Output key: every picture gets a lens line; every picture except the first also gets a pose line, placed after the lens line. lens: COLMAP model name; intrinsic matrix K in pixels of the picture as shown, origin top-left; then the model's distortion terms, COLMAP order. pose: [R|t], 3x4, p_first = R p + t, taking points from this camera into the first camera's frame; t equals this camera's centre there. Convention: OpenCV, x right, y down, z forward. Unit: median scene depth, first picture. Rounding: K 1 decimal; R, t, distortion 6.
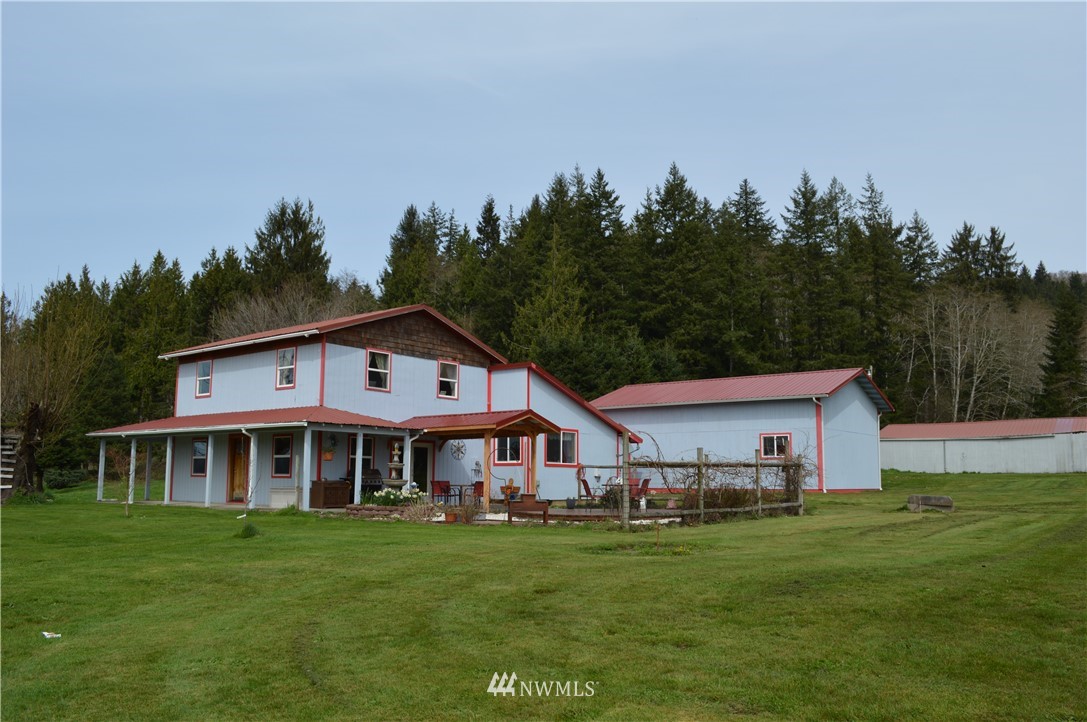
lens RADIAL K [[866.2, 0, 543.5], [0, 866.2, 361.0], [0, 0, 1]] dist [-0.067478, -0.001061]
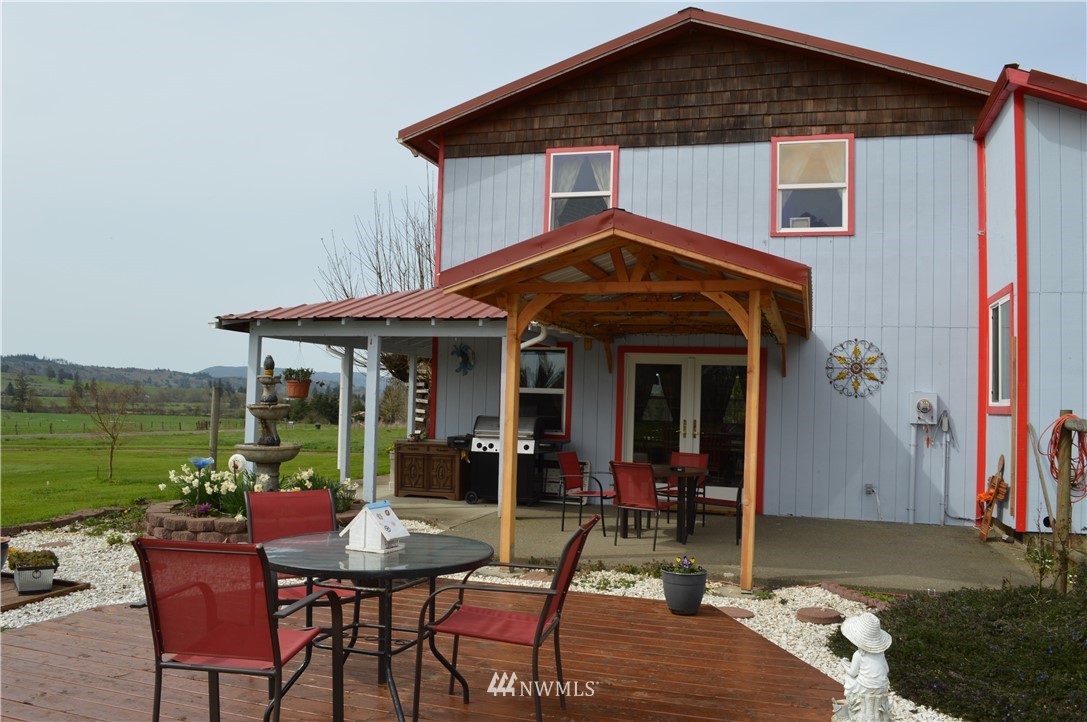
lens RADIAL K [[866.2, 0, 543.5], [0, 866.2, 361.0], [0, 0, 1]] dist [-0.067478, -0.001061]
pose [[0.374304, -0.037592, -0.926544, 0.200606], [0.101231, 0.994863, 0.000531, 0.090948], [0.921764, -0.093993, 0.376186, 0.790988]]
